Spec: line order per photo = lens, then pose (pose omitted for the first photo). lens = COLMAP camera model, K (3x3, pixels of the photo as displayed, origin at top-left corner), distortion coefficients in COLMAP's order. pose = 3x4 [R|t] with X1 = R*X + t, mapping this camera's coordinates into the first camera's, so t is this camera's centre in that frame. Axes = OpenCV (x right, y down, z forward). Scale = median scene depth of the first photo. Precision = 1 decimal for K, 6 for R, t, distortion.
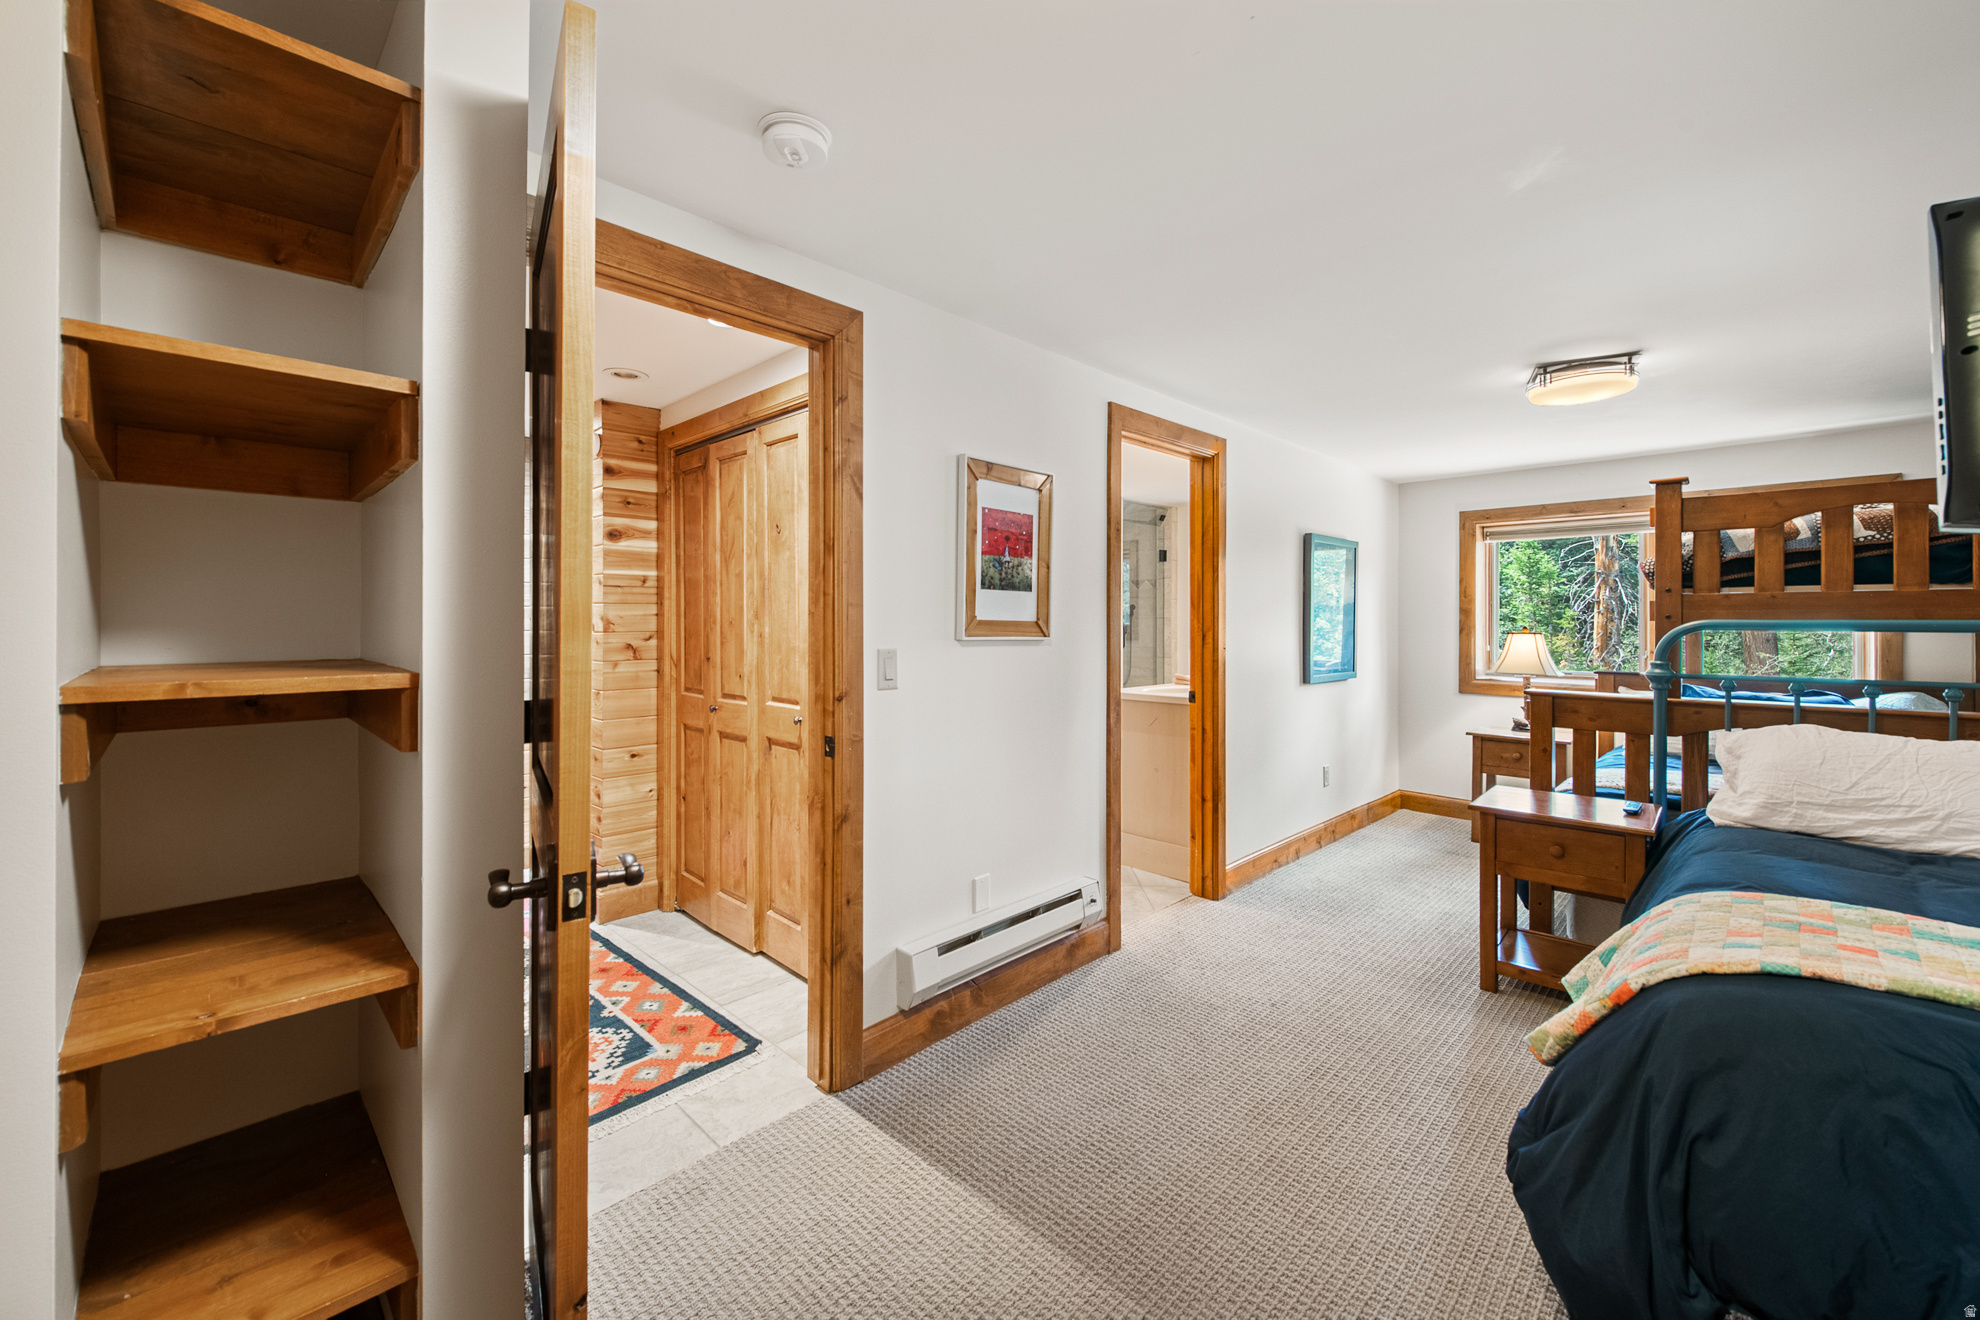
lens RADIAL K [[765.7, 0, 994.1], [0, 765.7, 652.7], [0, 0, 1]] dist [0.002467, -0.000033]
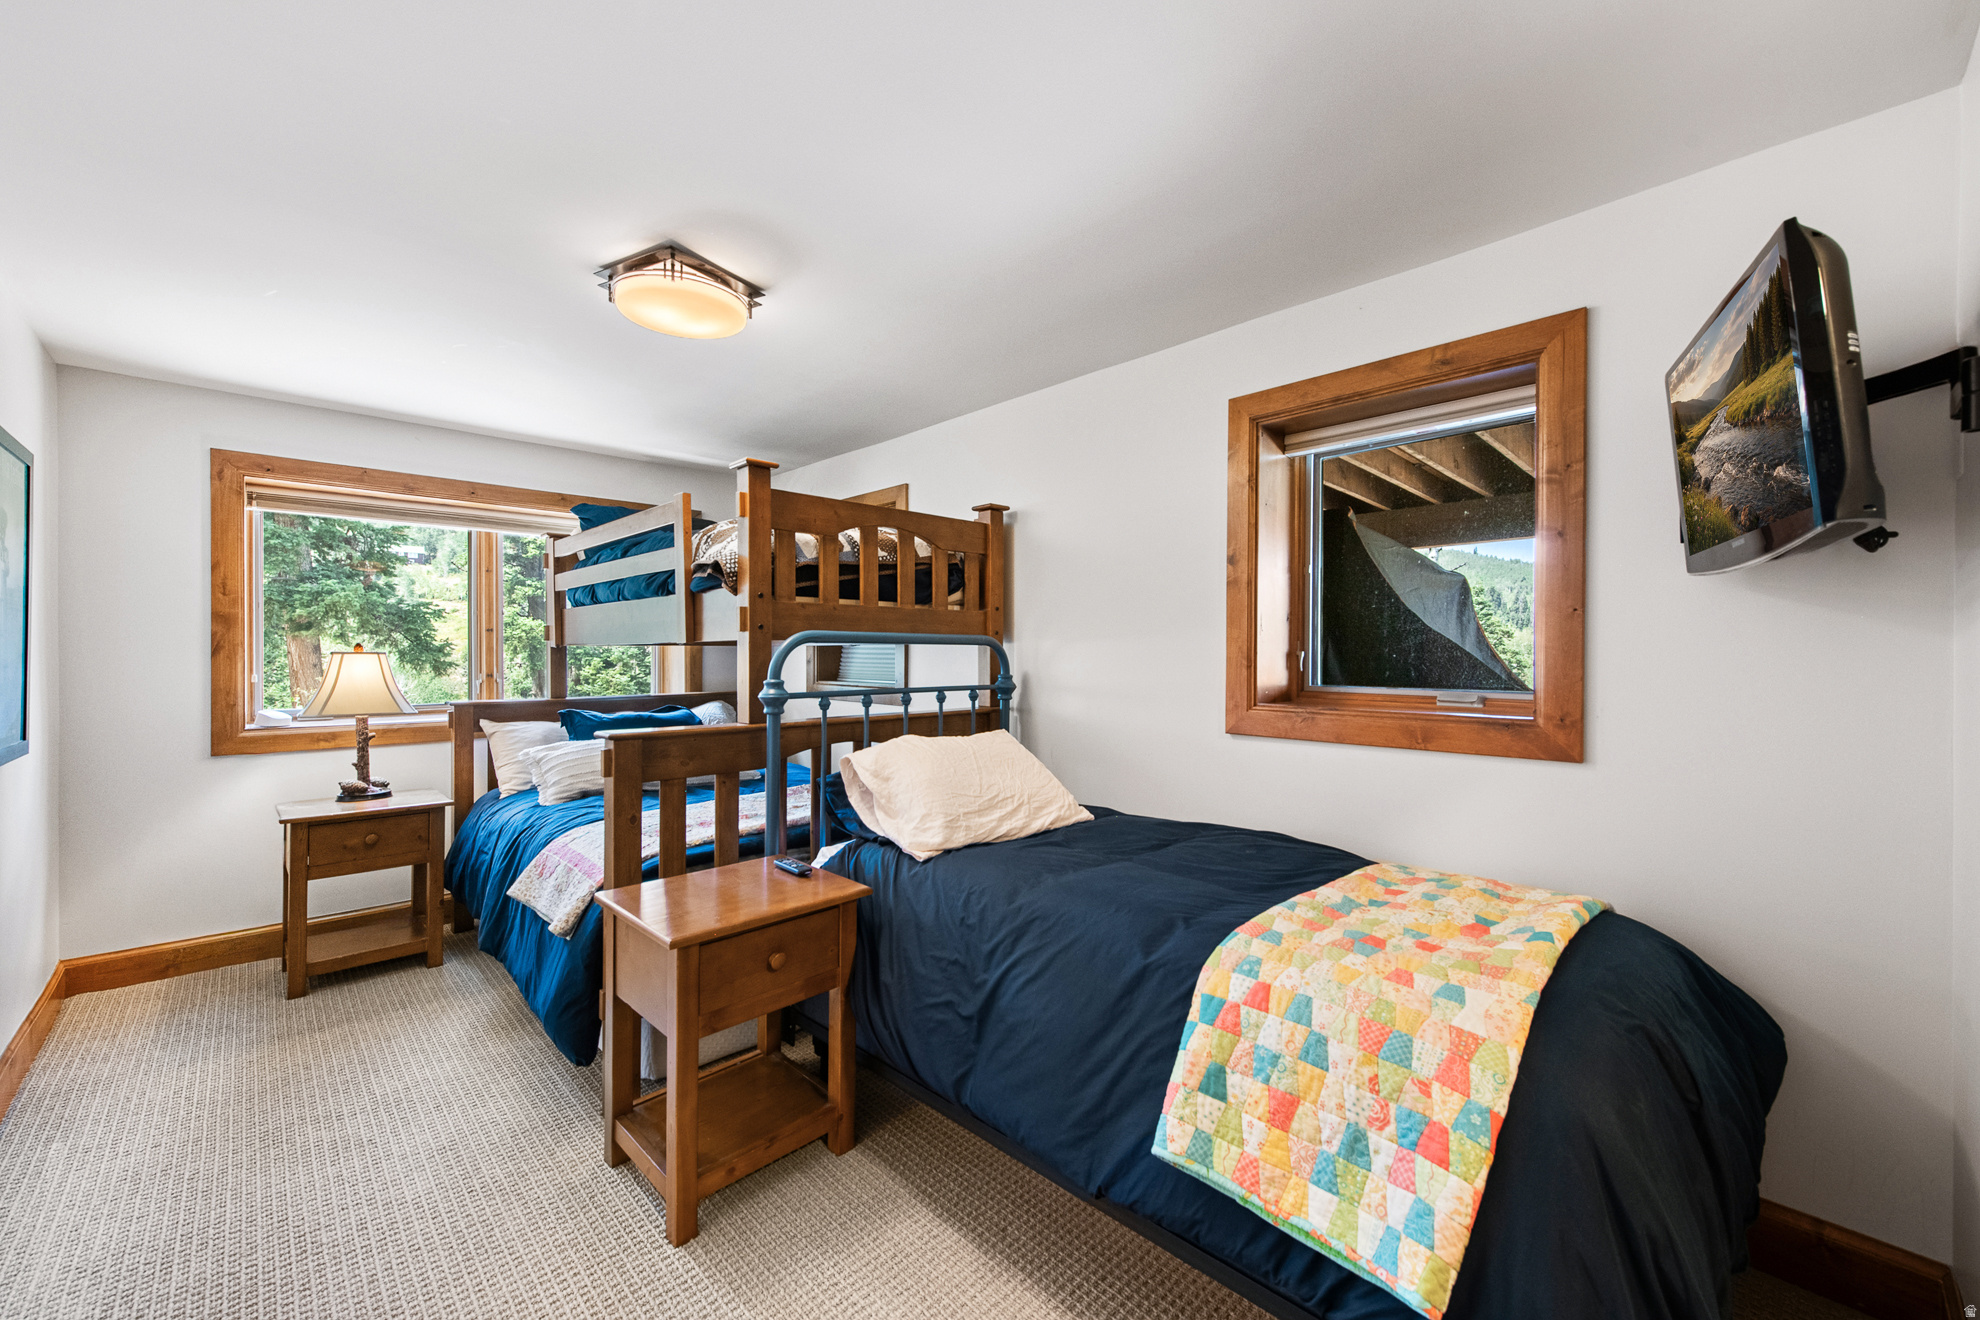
lens RADIAL K [[765.7, 0, 994.1], [0, 765.7, 652.7], [0, 0, 1]] dist [0.002467, -0.000033]
pose [[0.015914, -0.004835, 0.999862, 0.050709], [0.038168, 0.999262, 0.004225, -0.013106], [-0.999145, 0.038095, 0.016086, 0.763853]]
